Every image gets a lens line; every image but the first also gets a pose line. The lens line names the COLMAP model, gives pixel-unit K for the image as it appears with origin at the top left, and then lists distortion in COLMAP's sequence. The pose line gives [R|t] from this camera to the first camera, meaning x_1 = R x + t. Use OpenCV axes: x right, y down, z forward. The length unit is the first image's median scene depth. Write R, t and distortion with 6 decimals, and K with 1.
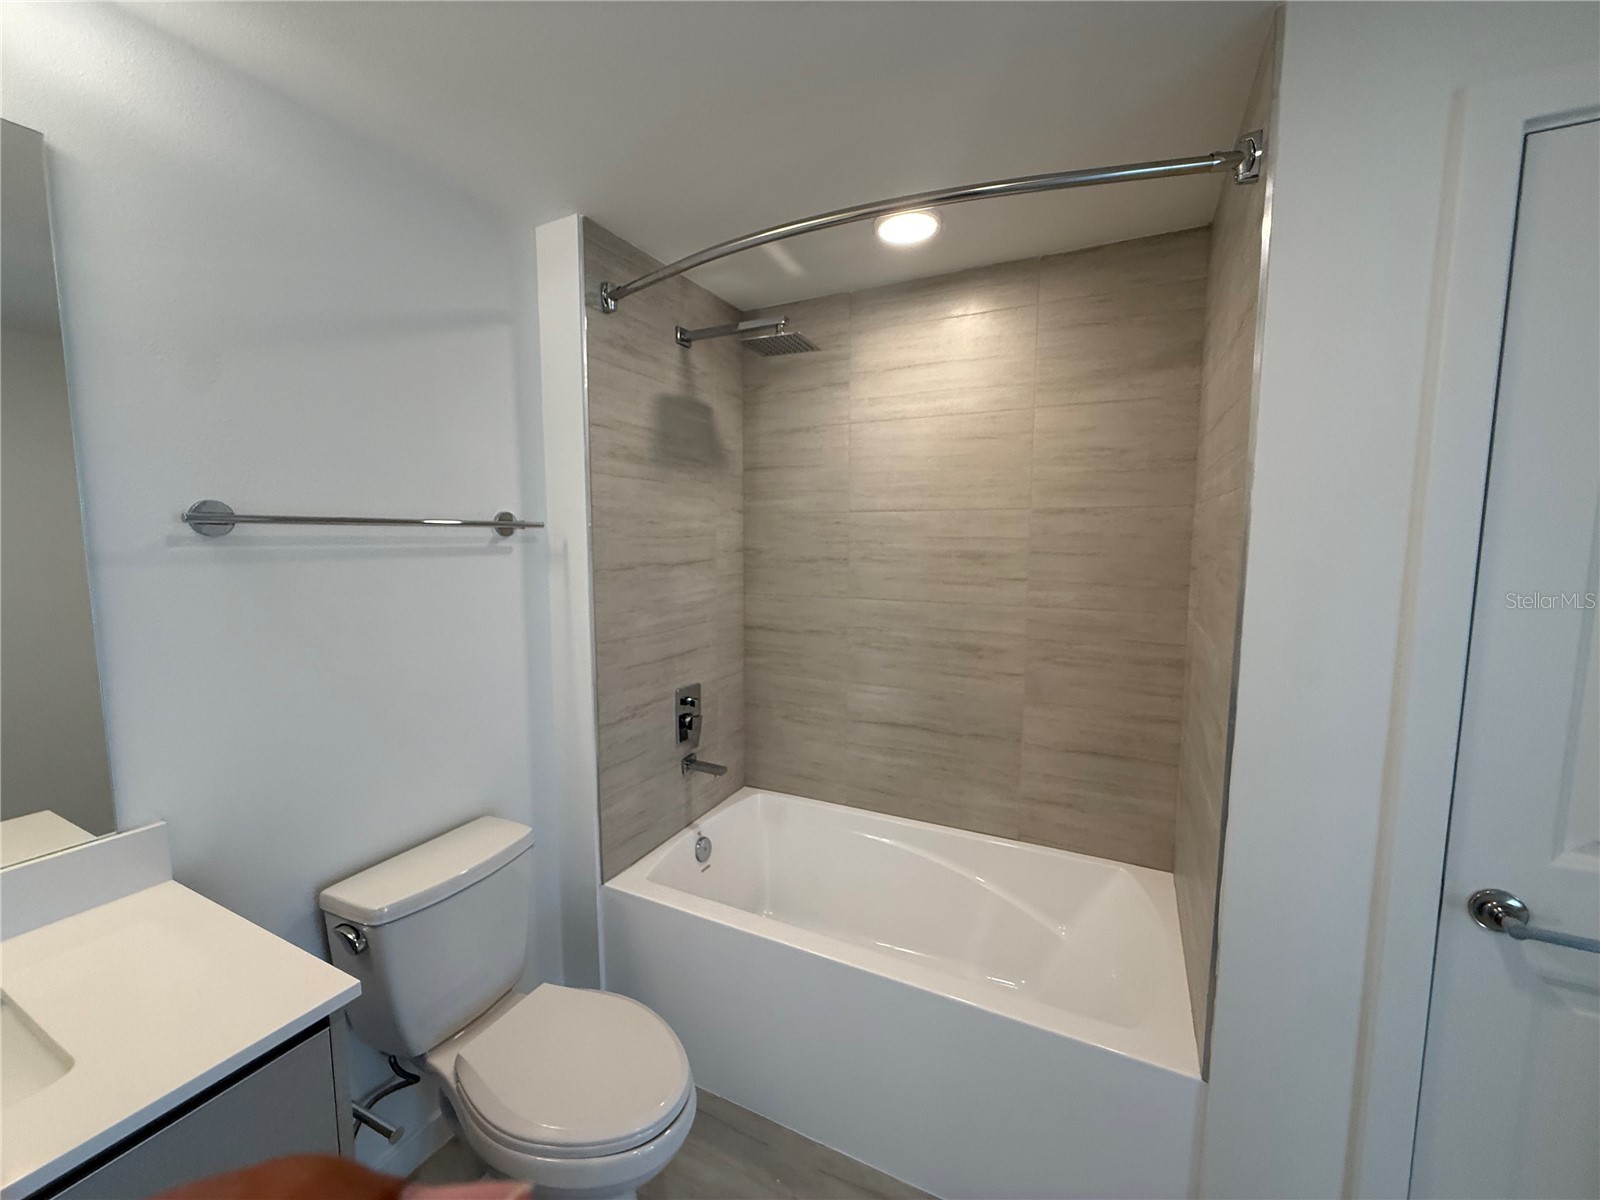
lens RADIAL K [[638.5, 0, 794.3], [0, 638.5, 596.9], [0, 0, 1]] dist [-0.000589, 0.000376]
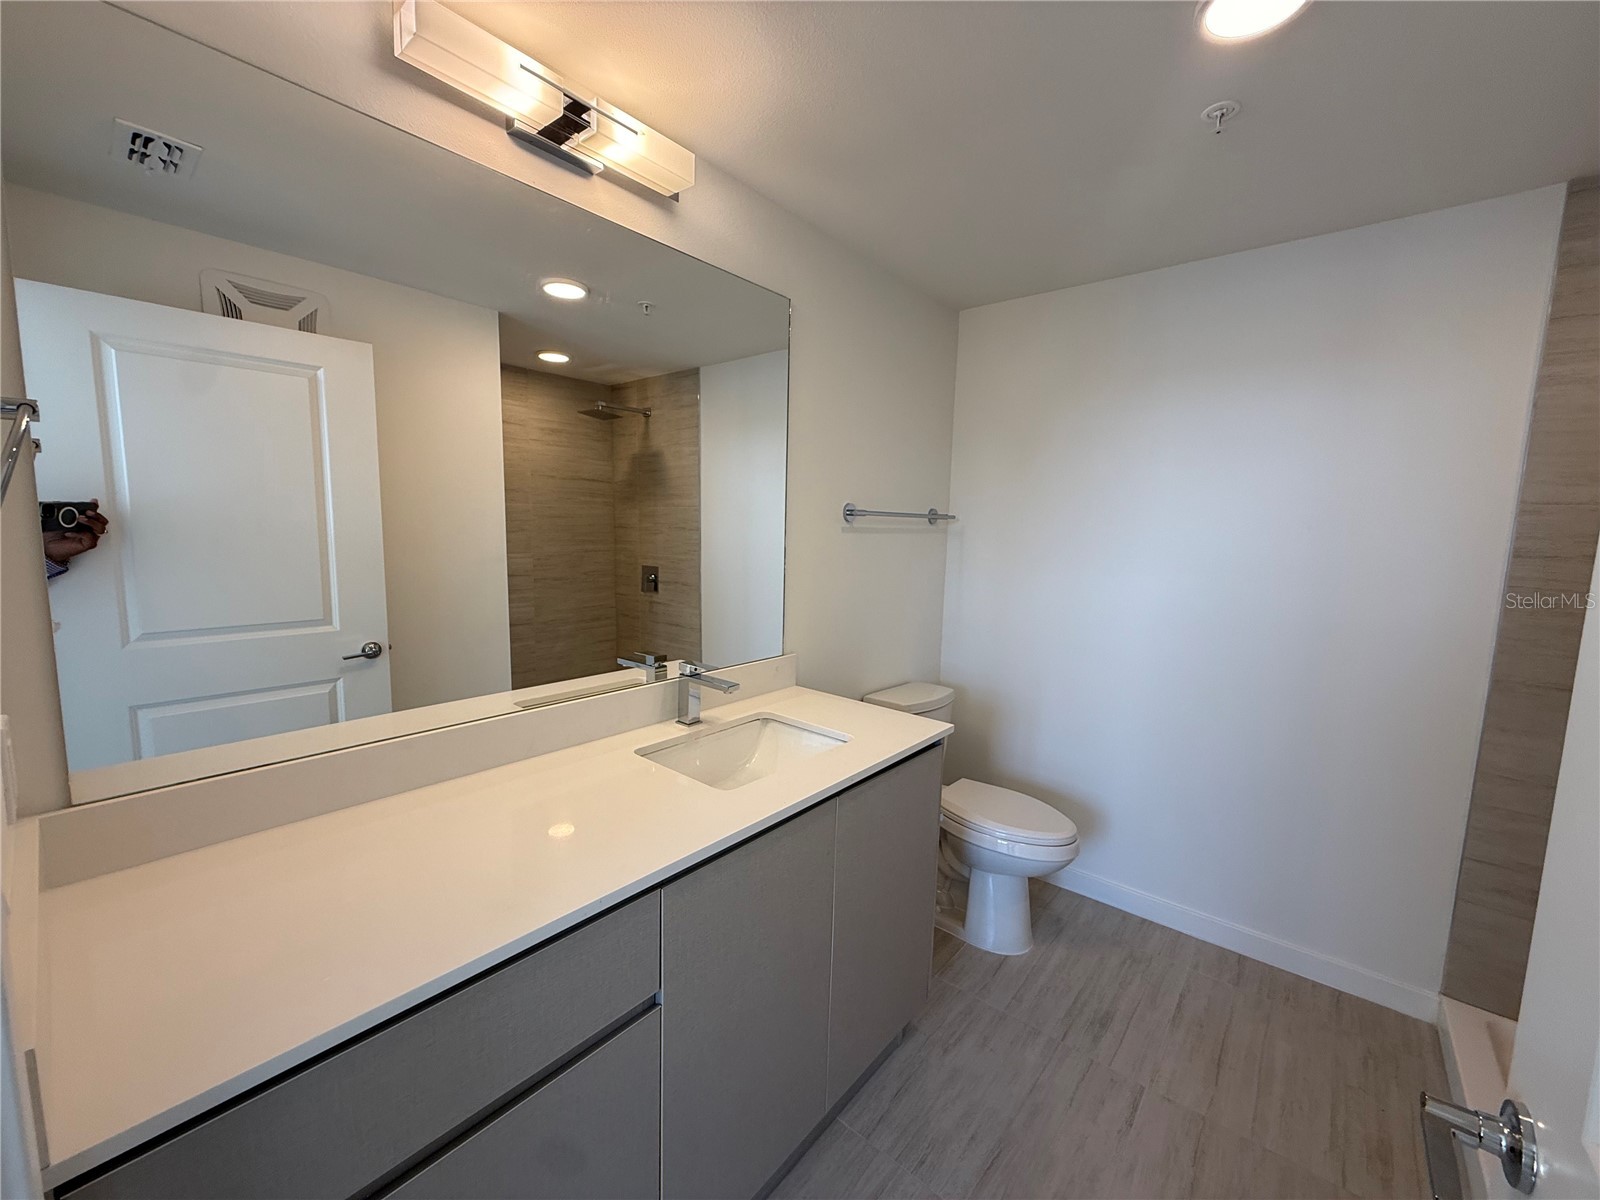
lens RADIAL K [[638.5, 0, 794.3], [0, 638.5, 596.9], [0, 0, 1]] dist [-0.000589, 0.000376]
pose [[-0.231606, 0.123146, -0.964984, 0.961554], [-0.121531, 0.980521, 0.154298, -0.087095], [0.965188, 0.153012, -0.212129, 0.755558]]
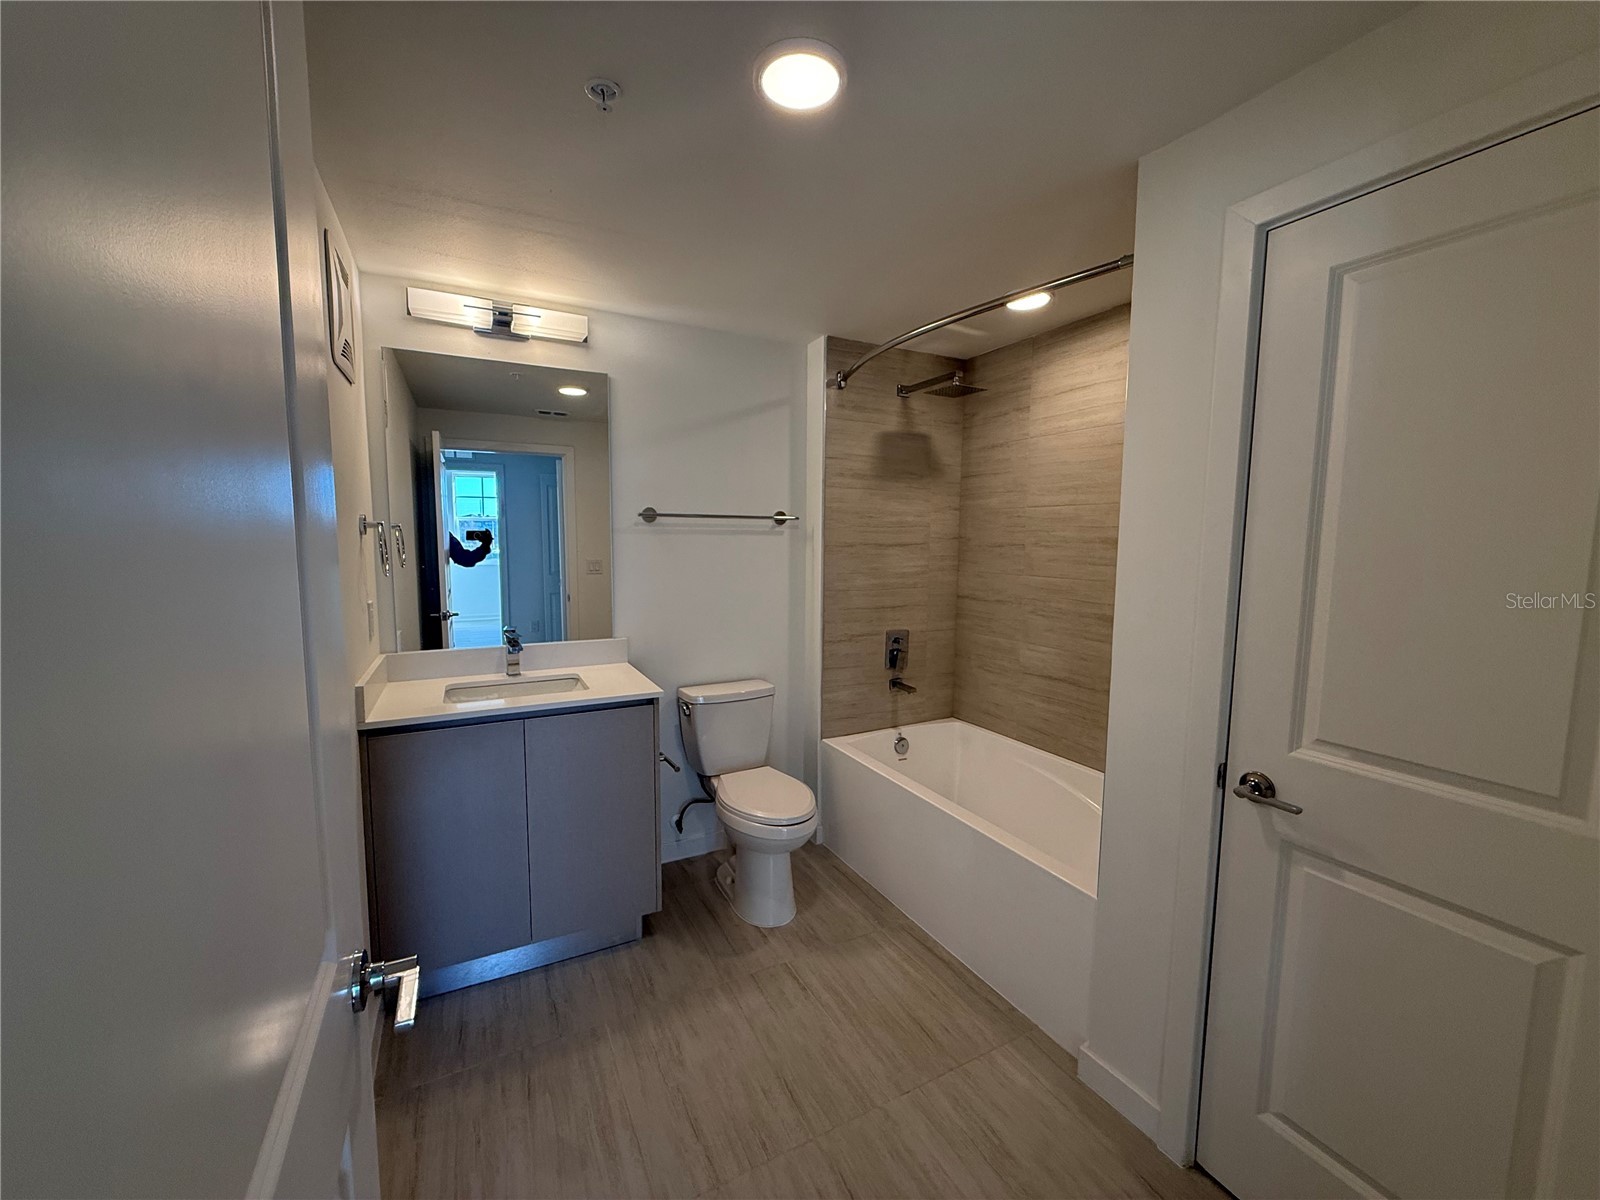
lens RADIAL K [[645.9, 0, 796.1], [0, 645.9, 599.5], [0, 0, 1]] dist [-0.000427, 0.000065]
pose [[0.808801, 0.062686, -0.584732, 0.503558], [-0.064750, 0.997750, 0.017400, 0.060456], [0.584507, 0.023788, 0.811040, -0.327009]]
